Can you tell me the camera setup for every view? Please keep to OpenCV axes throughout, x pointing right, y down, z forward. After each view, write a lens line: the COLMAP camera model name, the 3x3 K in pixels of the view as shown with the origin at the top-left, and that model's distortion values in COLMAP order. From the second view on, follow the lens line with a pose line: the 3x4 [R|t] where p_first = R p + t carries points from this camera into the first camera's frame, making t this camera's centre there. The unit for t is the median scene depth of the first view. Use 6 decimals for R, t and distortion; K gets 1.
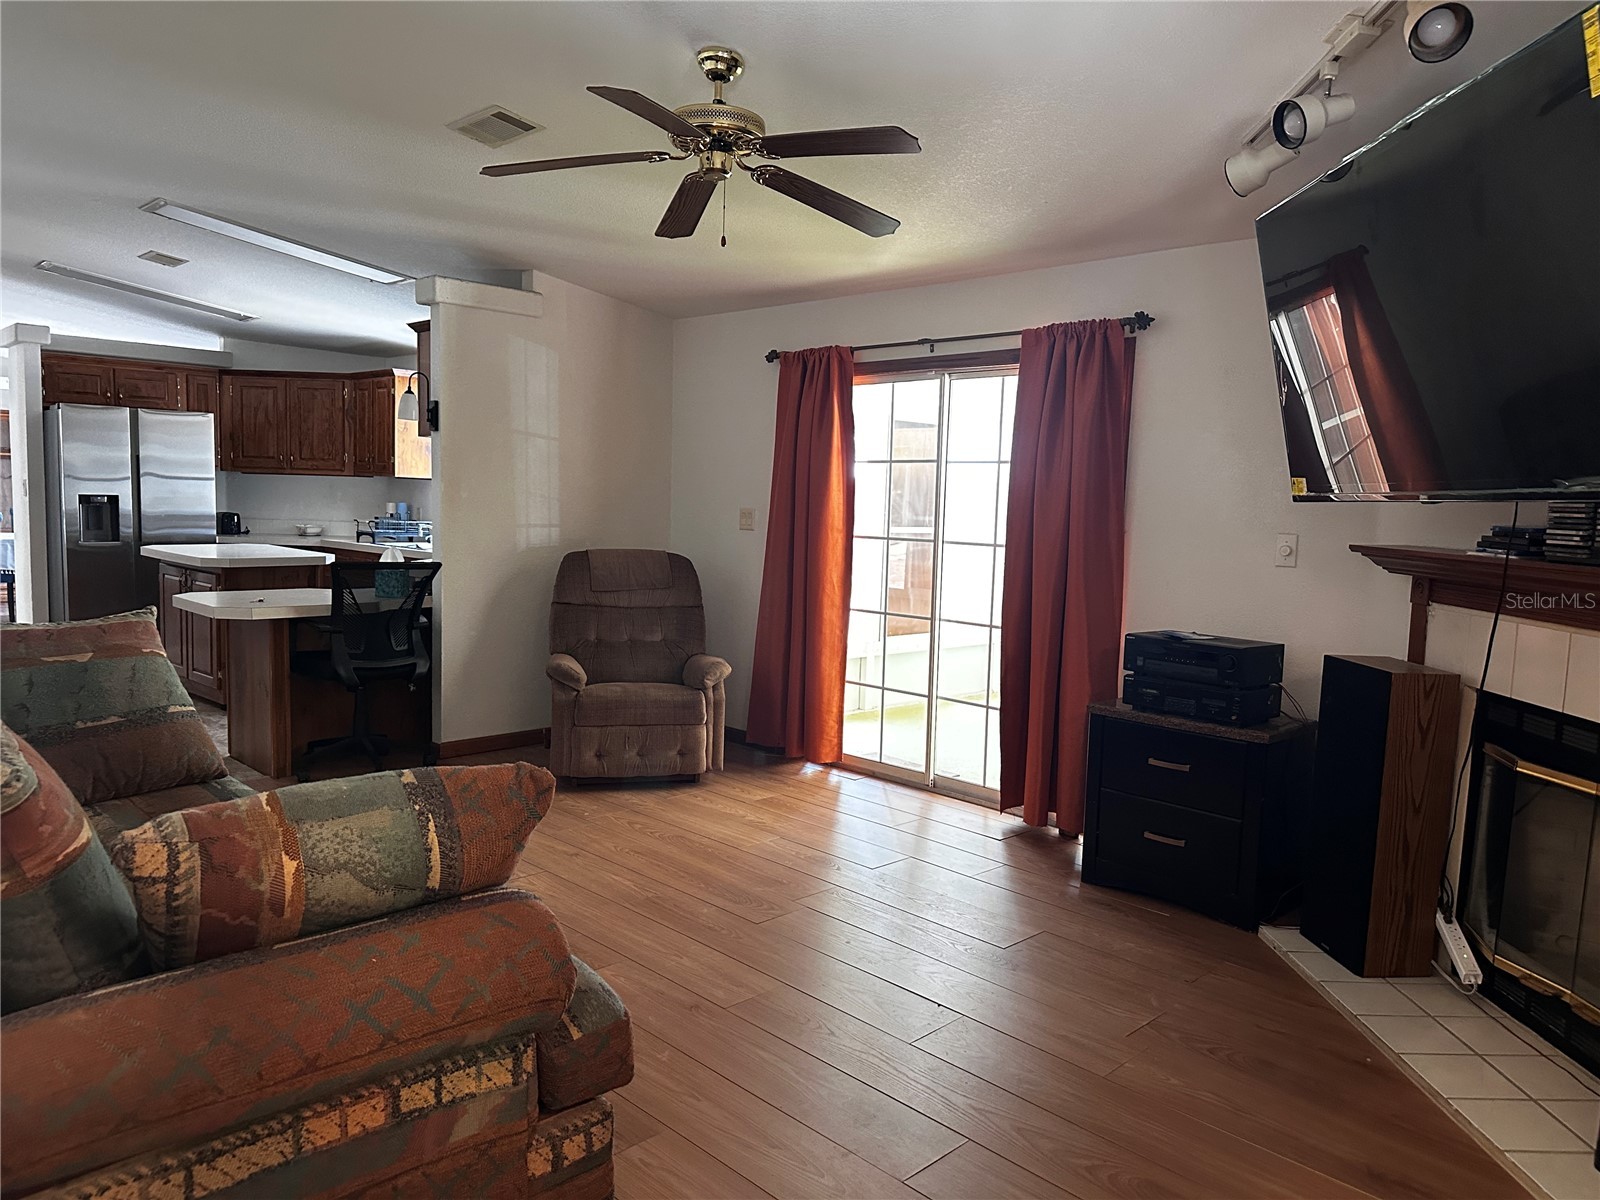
lens RADIAL K [[1091.1, 0, 805.4], [0, 1091.1, 588.2], [0, 0, 1]] dist [0.077393, -0.000548]
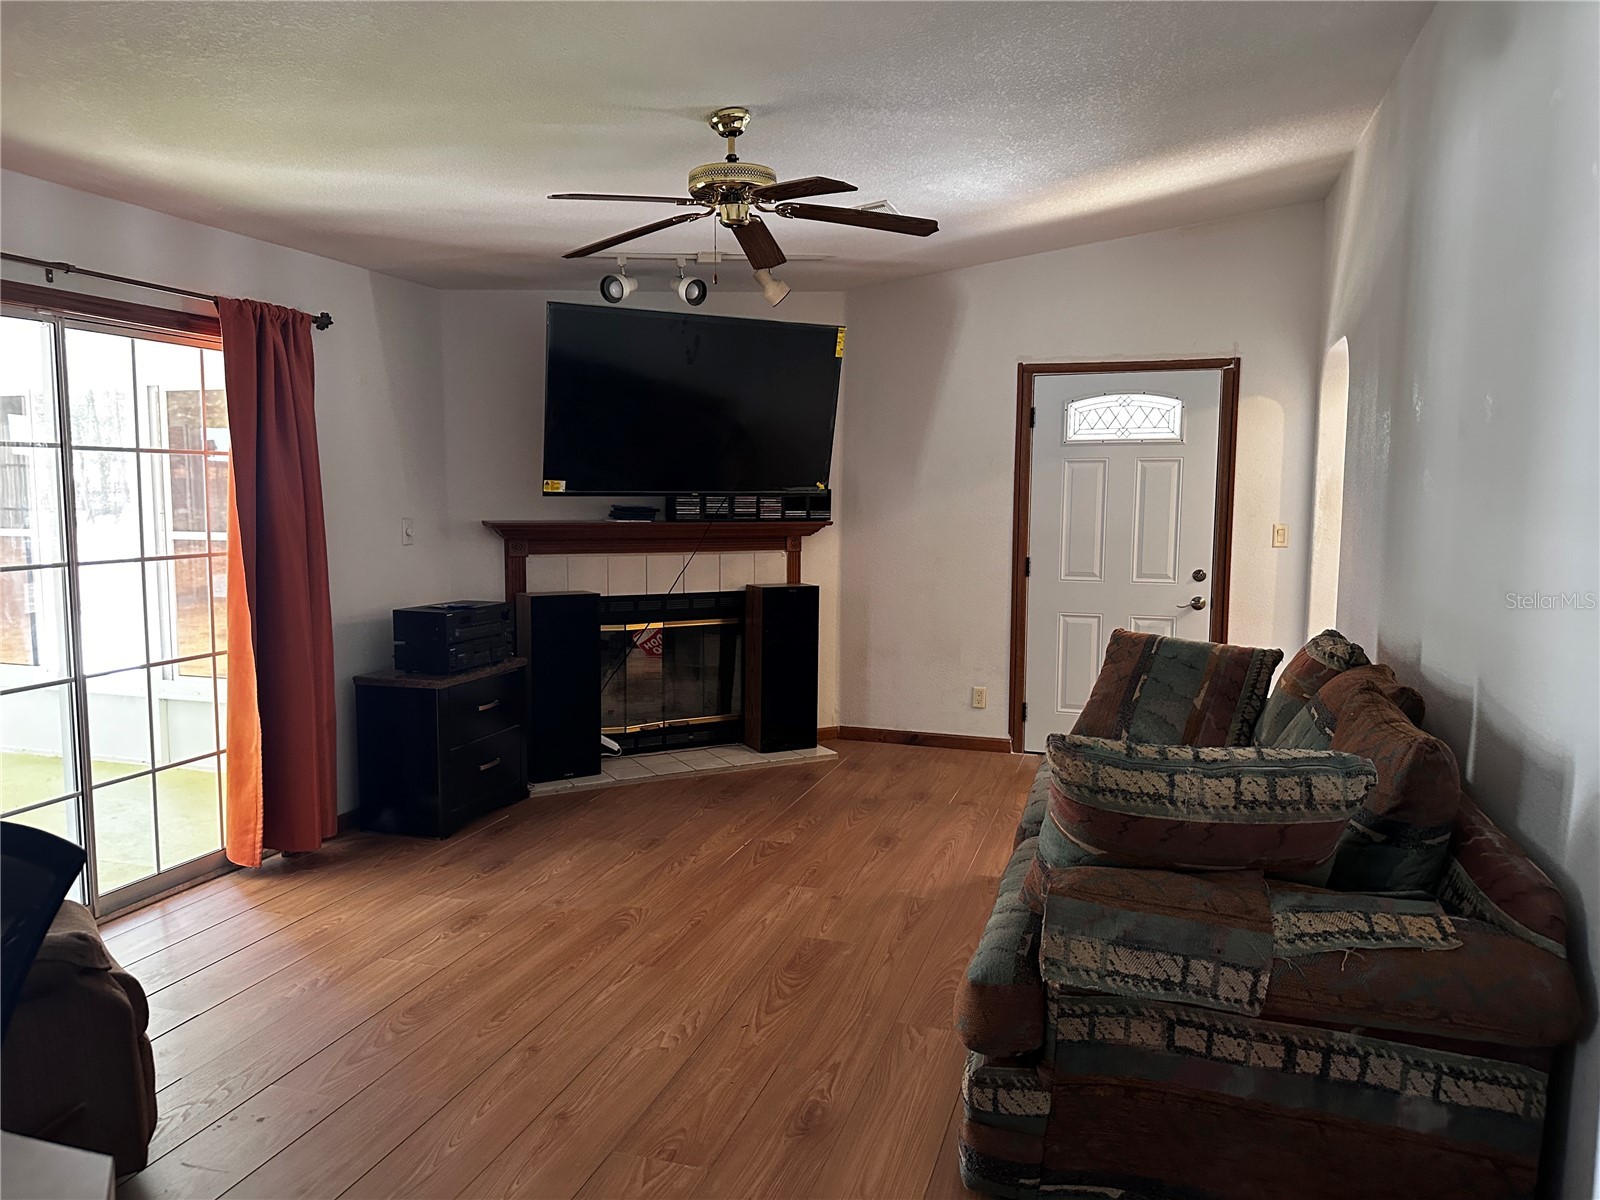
lens RADIAL K [[1107.4, 0, 811.2], [0, 1107.4, 598.6], [0, 0, 1]] dist [-0.004989, -0.003720]
pose [[-0.457894, -0.124652, 0.880224, -0.854156], [0.051050, 0.984801, 0.166017, -0.139215], [-0.887540, 0.120954, -0.444571, 1.108984]]
